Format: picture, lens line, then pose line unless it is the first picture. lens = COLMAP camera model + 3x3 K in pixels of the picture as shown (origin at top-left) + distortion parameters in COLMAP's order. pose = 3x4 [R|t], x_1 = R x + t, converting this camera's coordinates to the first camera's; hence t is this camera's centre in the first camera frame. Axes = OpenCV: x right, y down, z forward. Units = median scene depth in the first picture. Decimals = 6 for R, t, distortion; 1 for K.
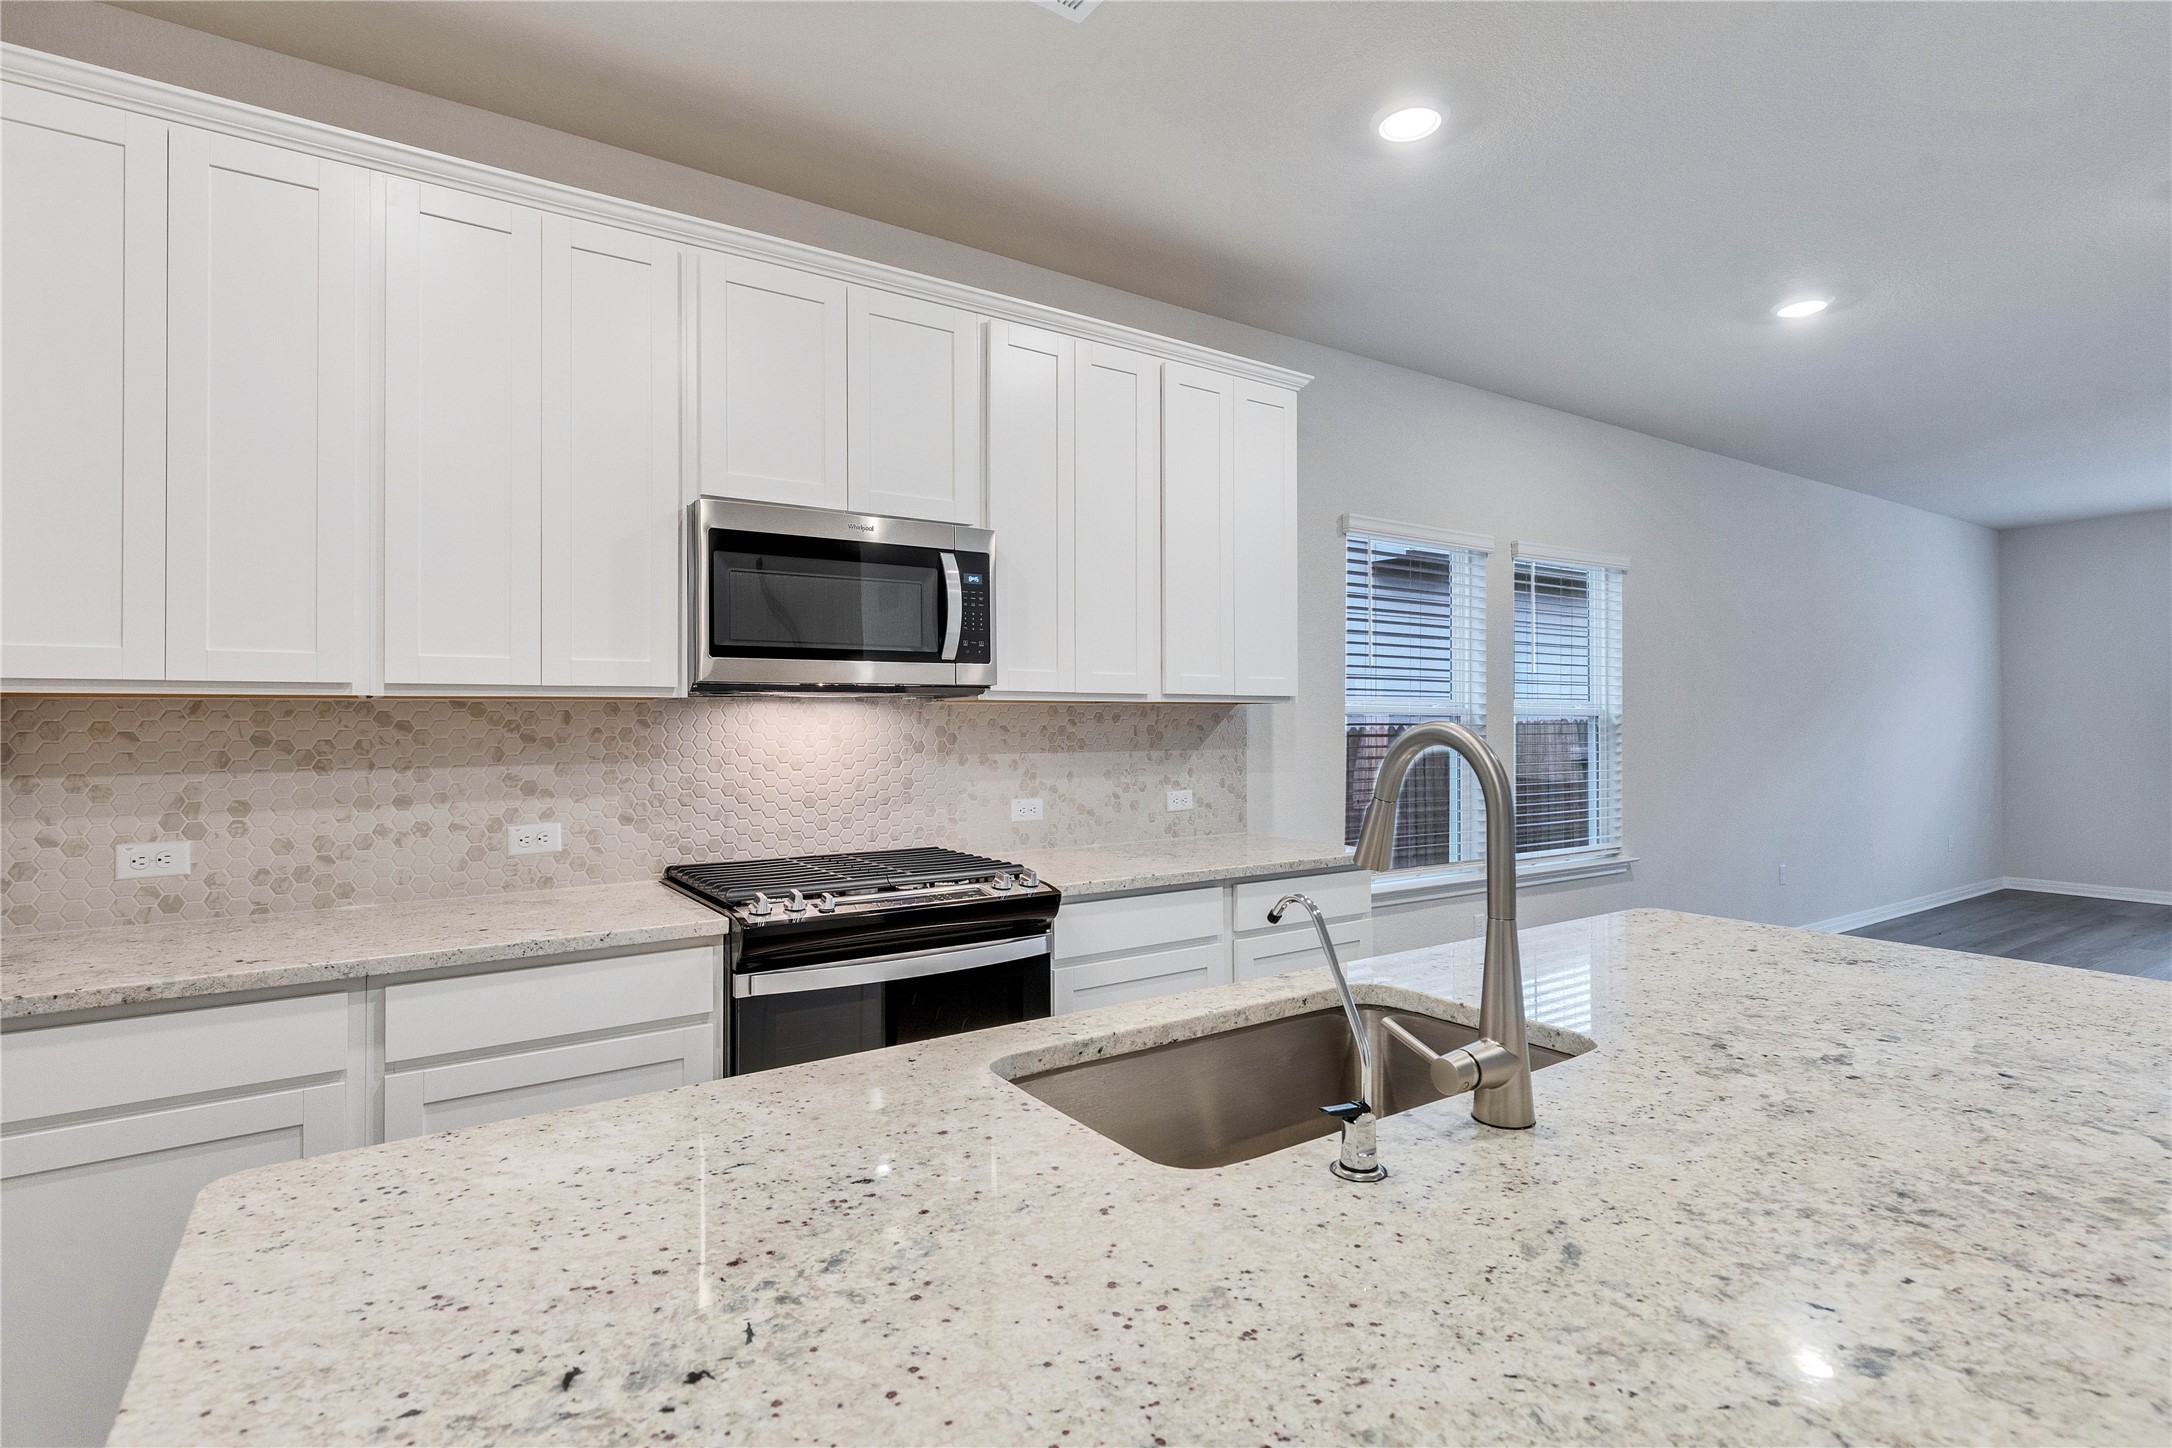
lens RADIAL K [[1056.0, 0, 1103.9], [0, 1056.0, 715.0], [0, 0, 1]] dist [0.003108, 0.000518]
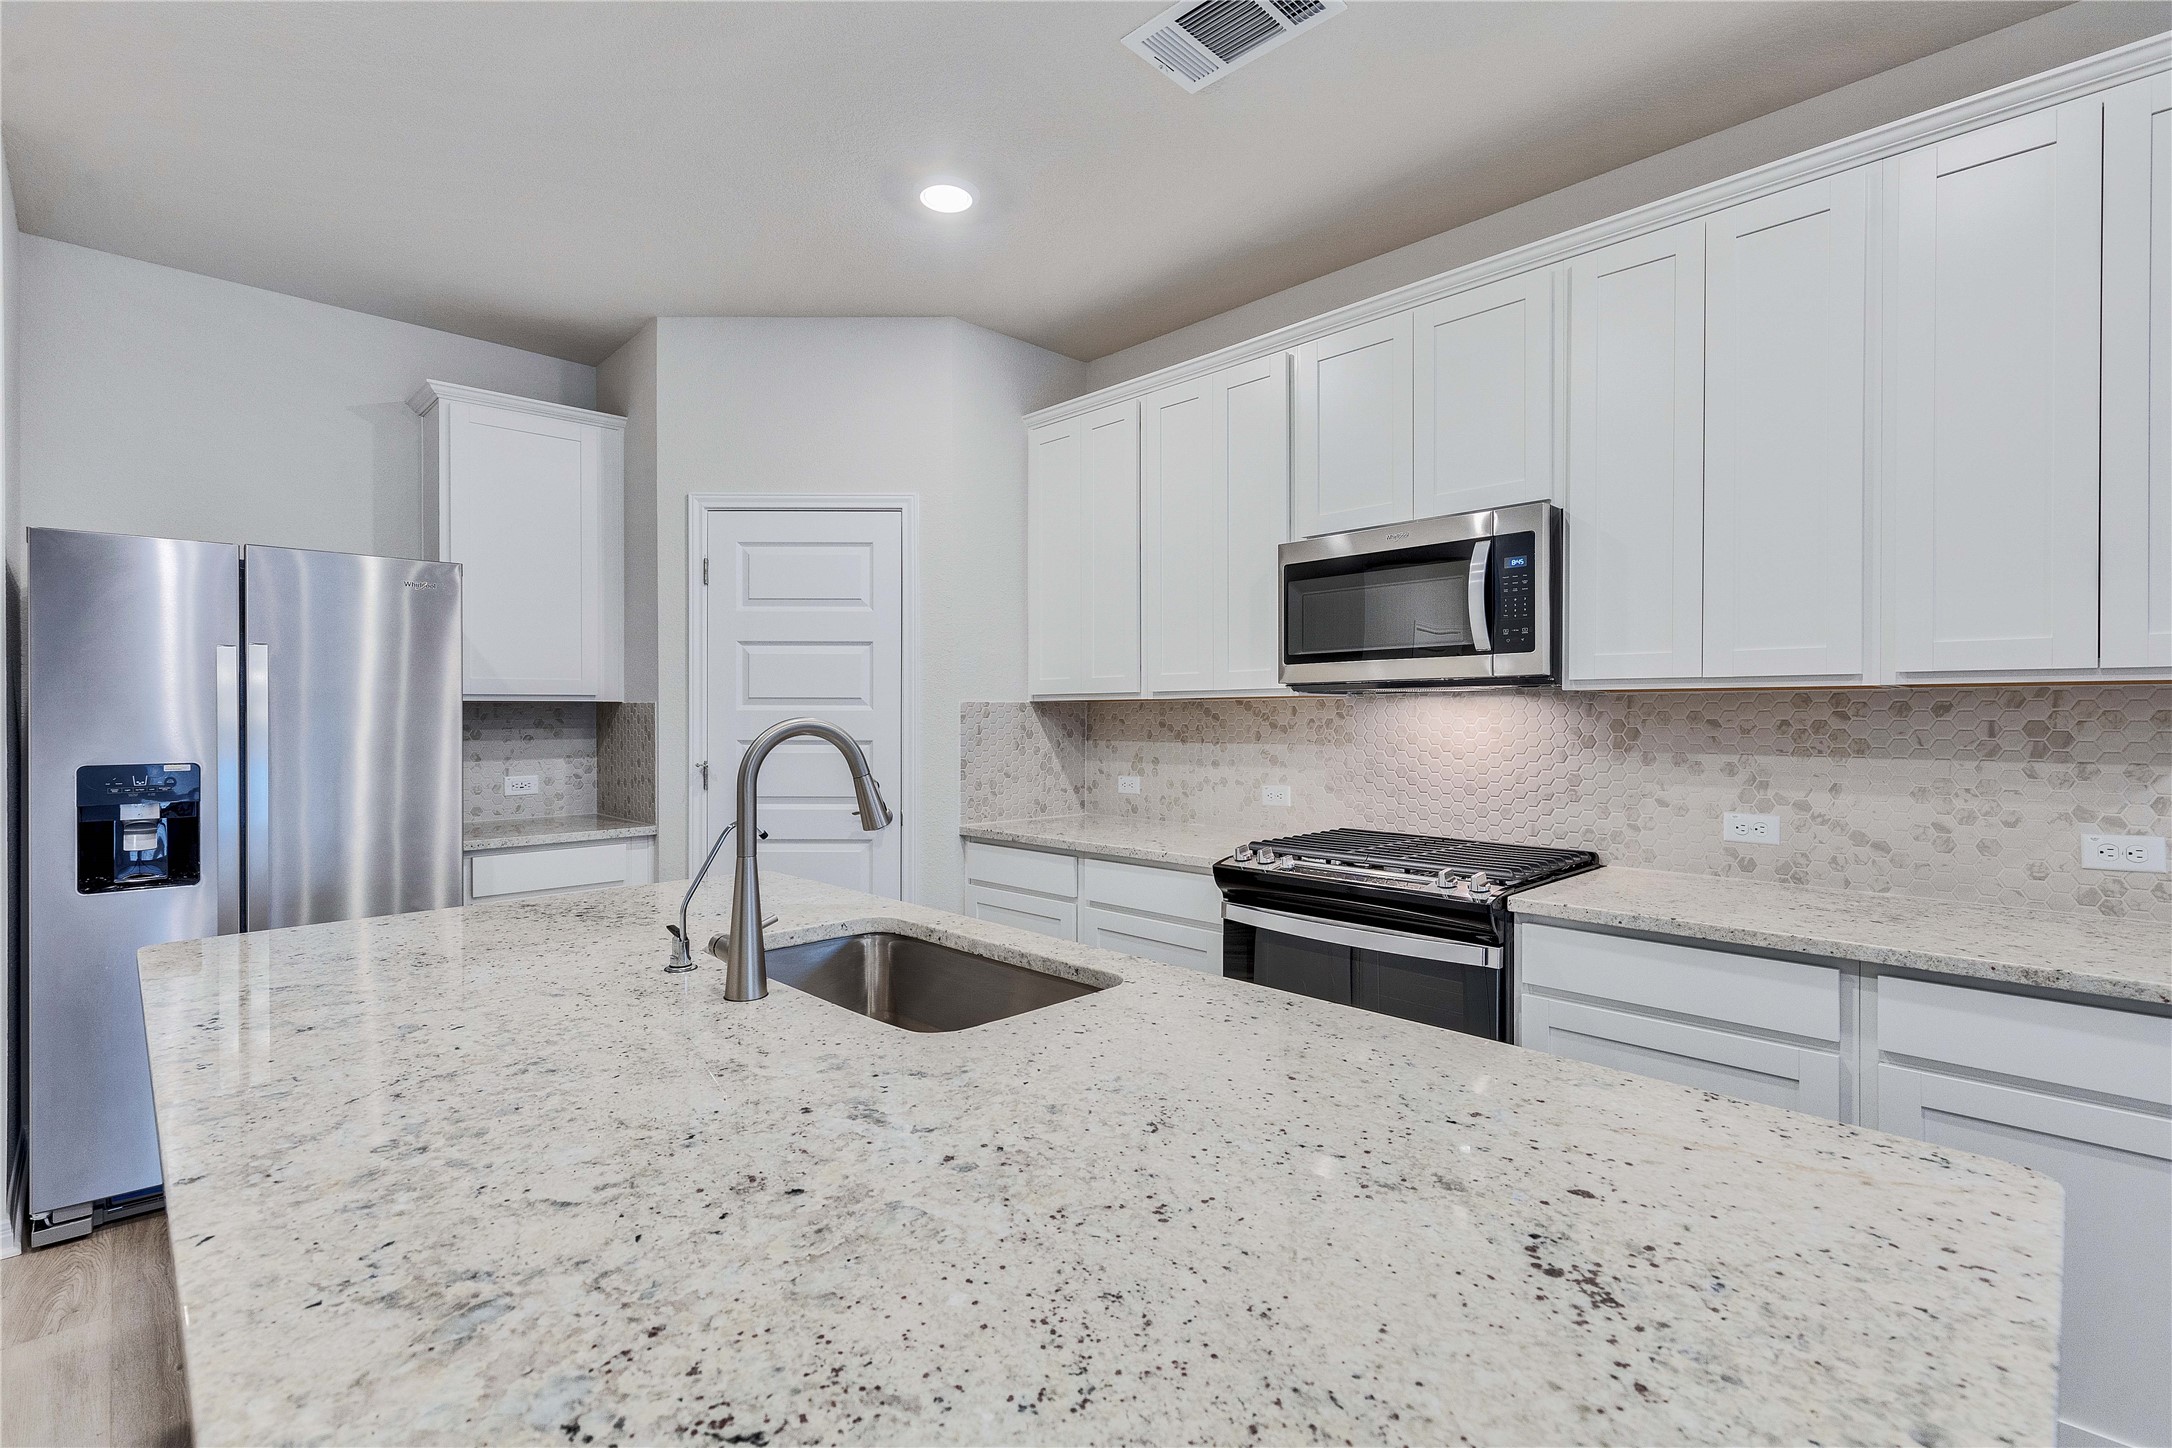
lens RADIAL K [[996.8, 0, 1078.0], [0, 996.8, 717.3], [0, 0, 1]] dist [0.010603, -0.001012]
pose [[0.171902, 0.005633, -0.985098, 0.697782], [0.006748, 0.999953, 0.006895, -0.000098], [0.985091, -0.007832, 0.171856, 0.475094]]
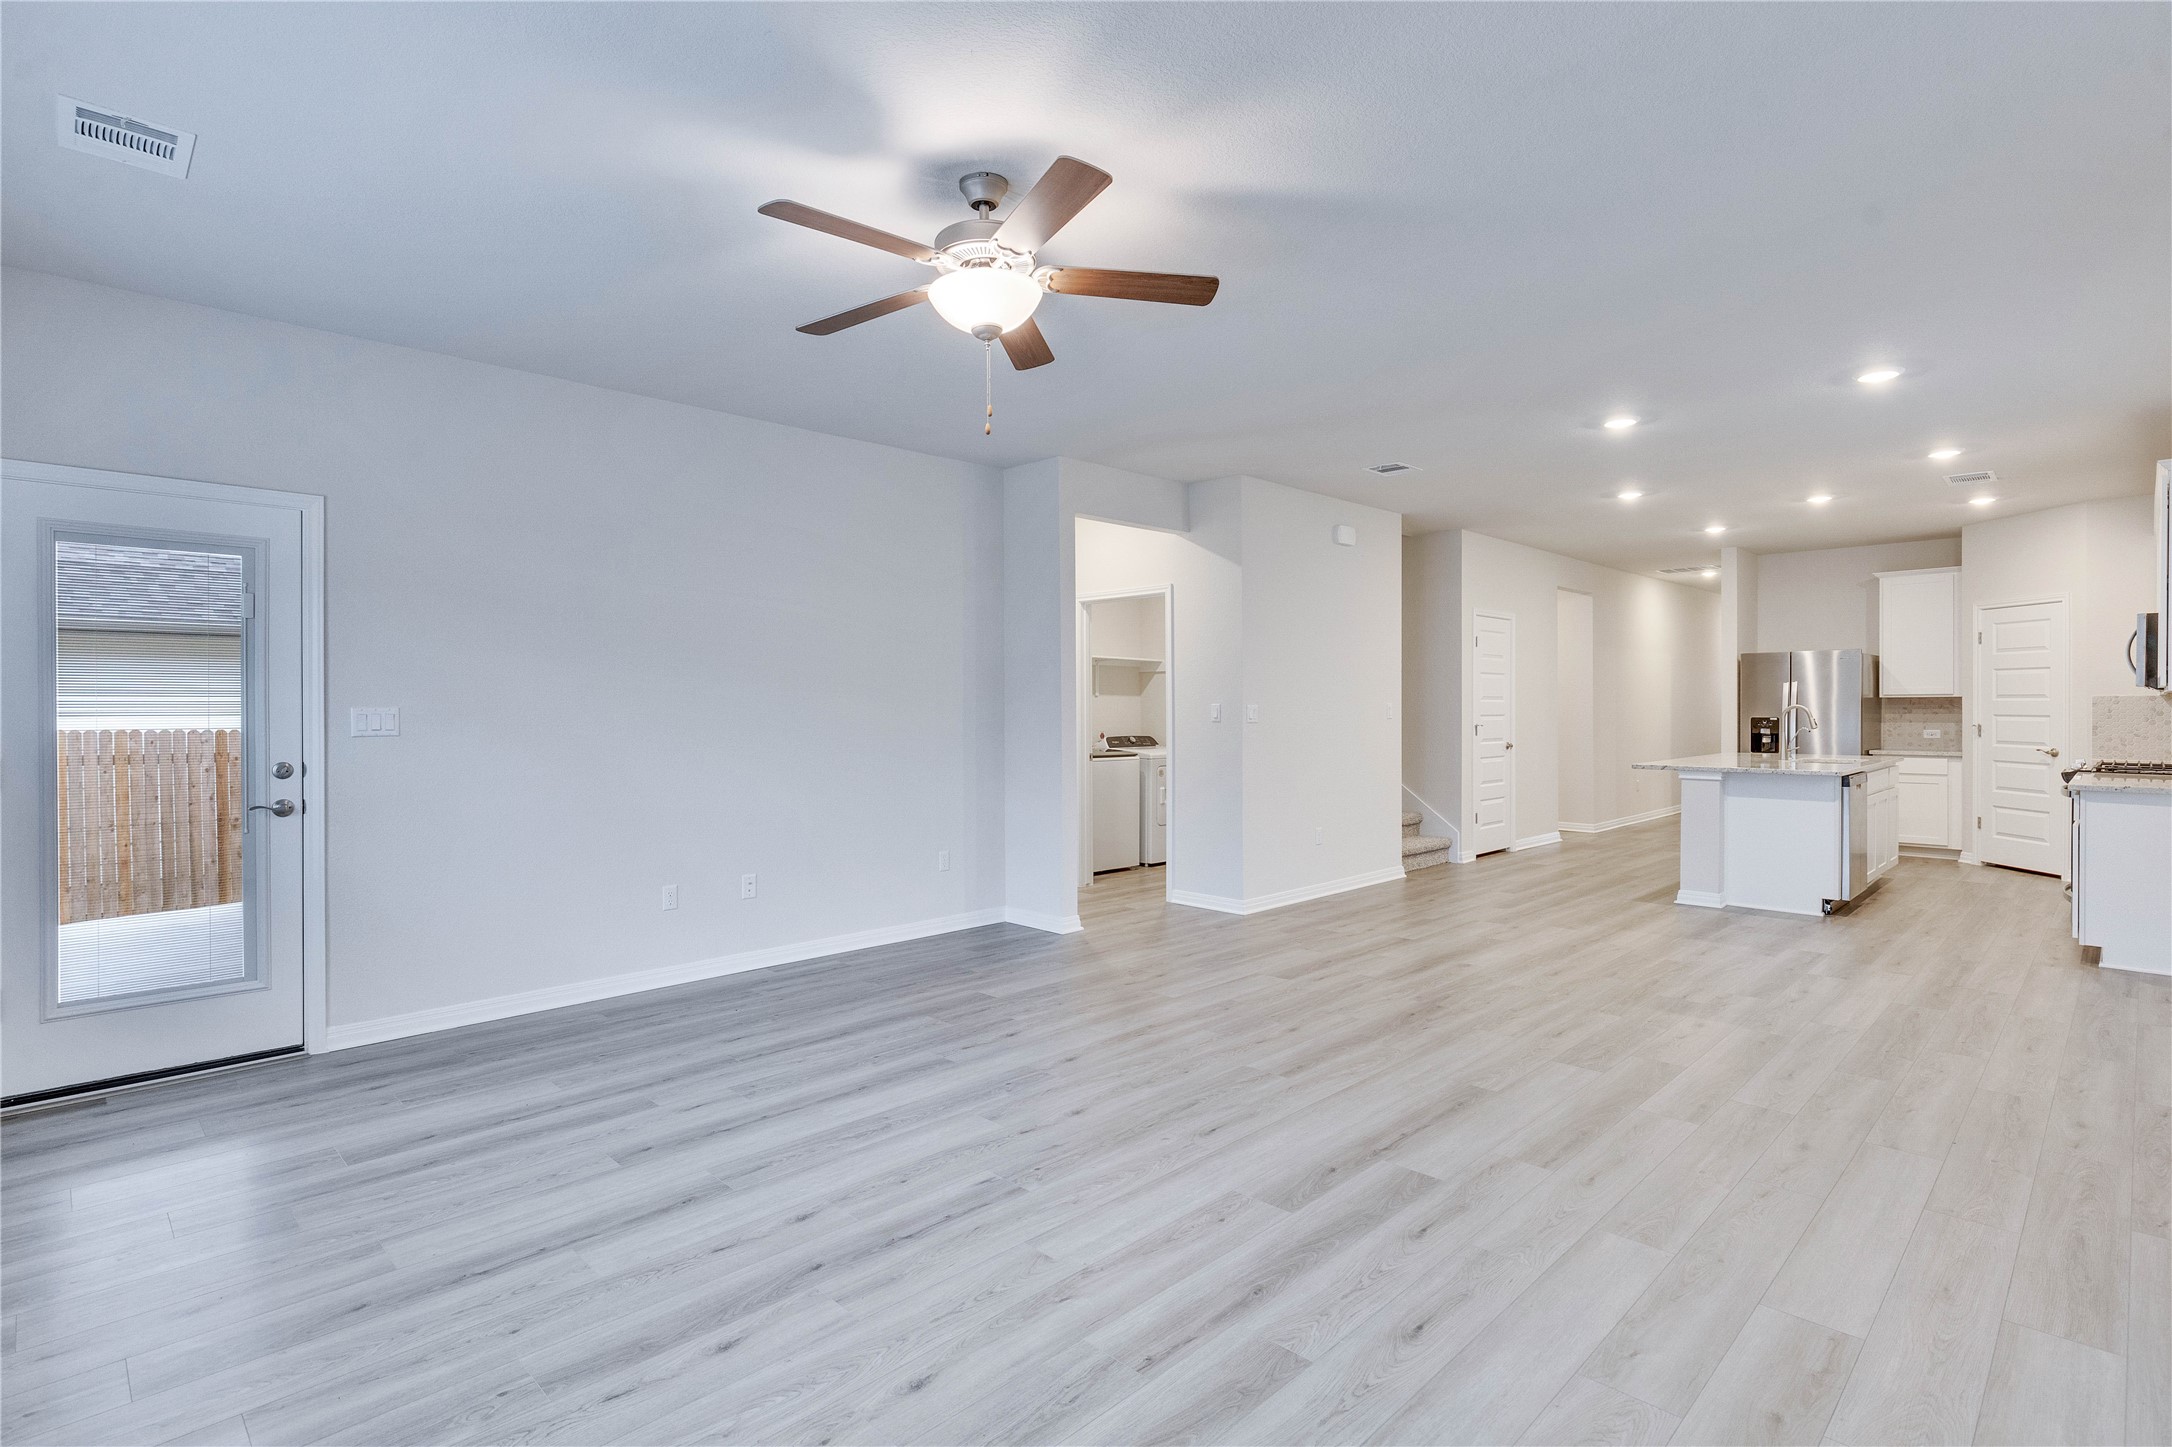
lens RADIAL K [[1056.0, 0, 1096.8], [0, 1056.0, 710.5], [0, 0, 1]] dist [0.003108, 0.000518]
pose [[-0.980842, 0.007598, -0.194657, 2.480119], [0.007710, 0.999970, 0.000185, 0.004207], [0.194653, -0.001319, -0.980871, 2.792353]]
